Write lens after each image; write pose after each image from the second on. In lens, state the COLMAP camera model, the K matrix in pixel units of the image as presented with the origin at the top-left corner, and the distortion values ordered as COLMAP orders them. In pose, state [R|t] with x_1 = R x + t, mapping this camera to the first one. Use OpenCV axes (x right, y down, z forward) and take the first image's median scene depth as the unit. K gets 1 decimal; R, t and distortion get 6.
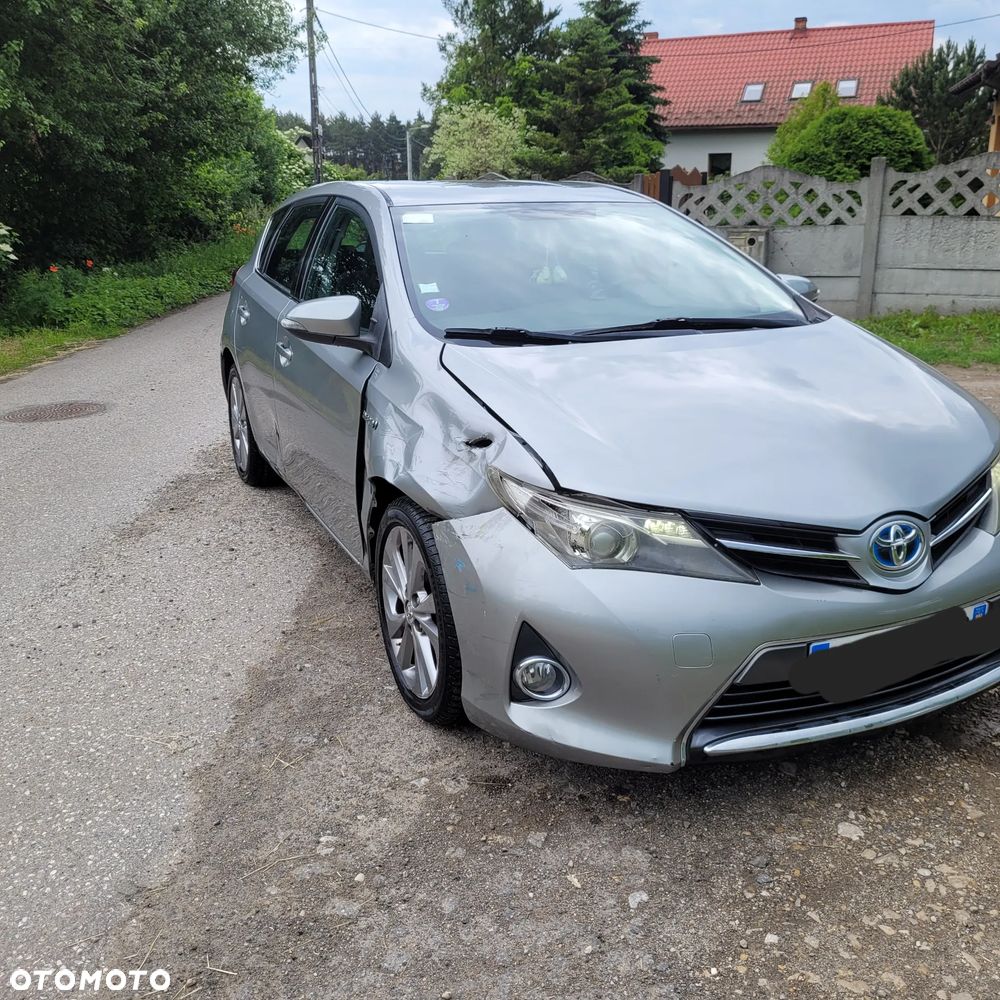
lens RADIAL K [[1010.4, 0, 513.9], [0, 1010.4, 473.5], [0, 0, 1]] dist [0.030869, 0.000000]
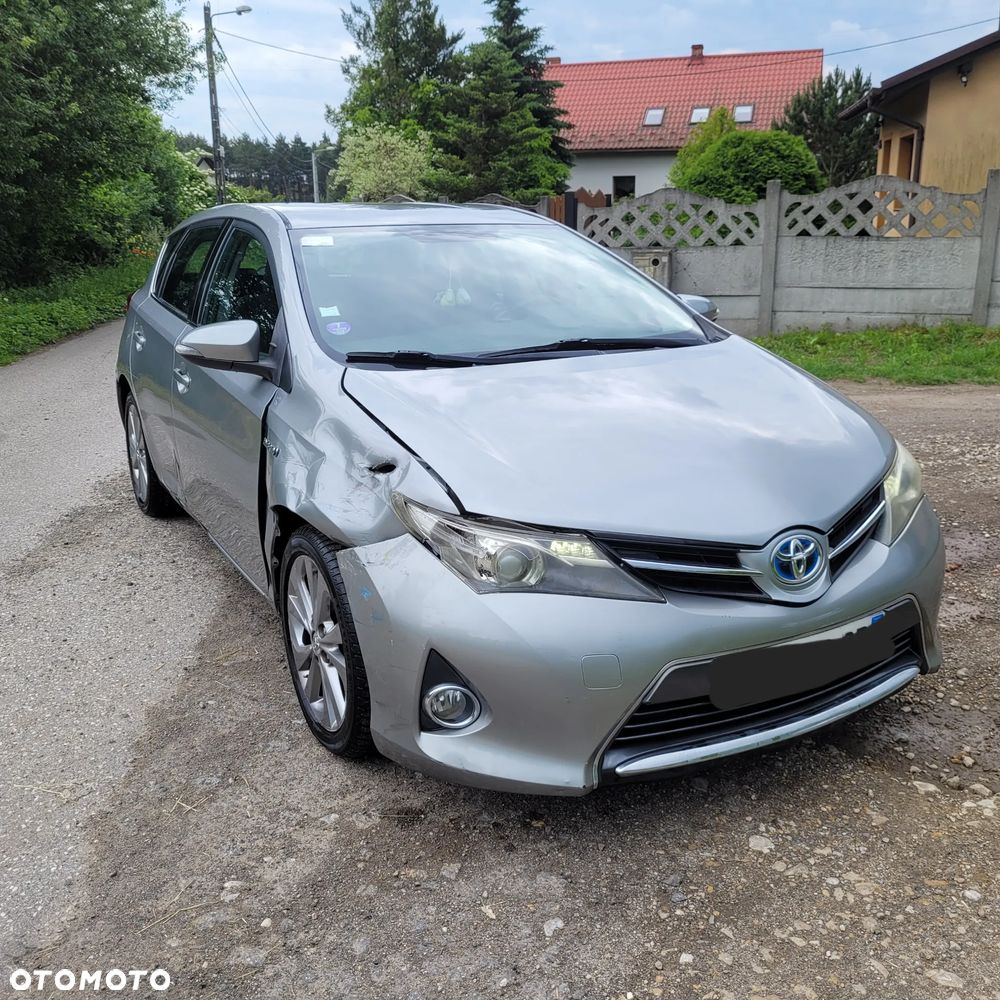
lens RADIAL K [[1010.4, 0, 516.2], [0, 1010.4, 475.9], [0, 0, 1]] dist [0.030869, 0.000000]
pose [[0.996021, -0.025160, 0.085488, 0.007977], [0.026679, 0.999505, -0.016666, -0.002214], [-0.085026, 0.018881, 0.996200, 0.006605]]
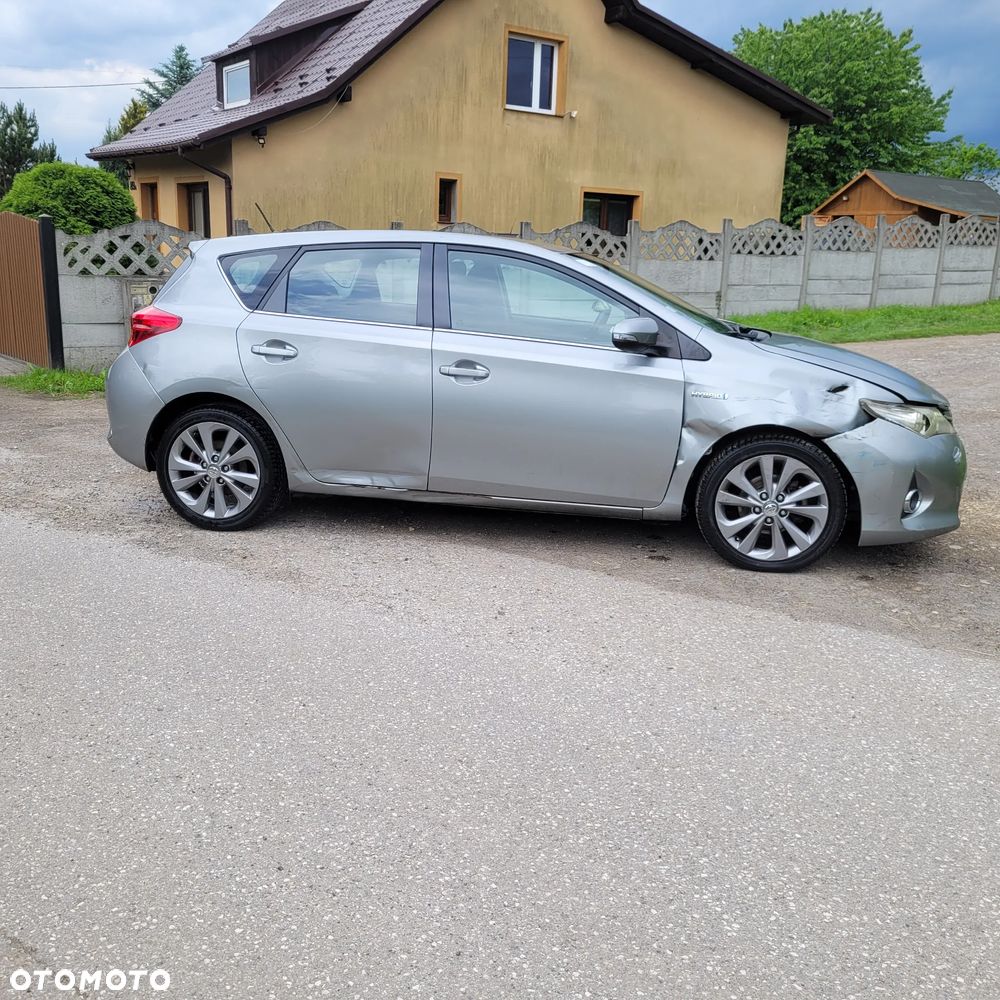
lens RADIAL K [[1010.4, 0, 497.4], [0, 1010.4, 491.2], [0, 0, 1]] dist [0.030869, 0.000000]
pose [[0.583935, -0.159844, 0.795908, -1.340215], [0.188999, 0.980251, 0.058203, -0.052326], [-0.789493, 0.116439, 0.602613, 0.313901]]
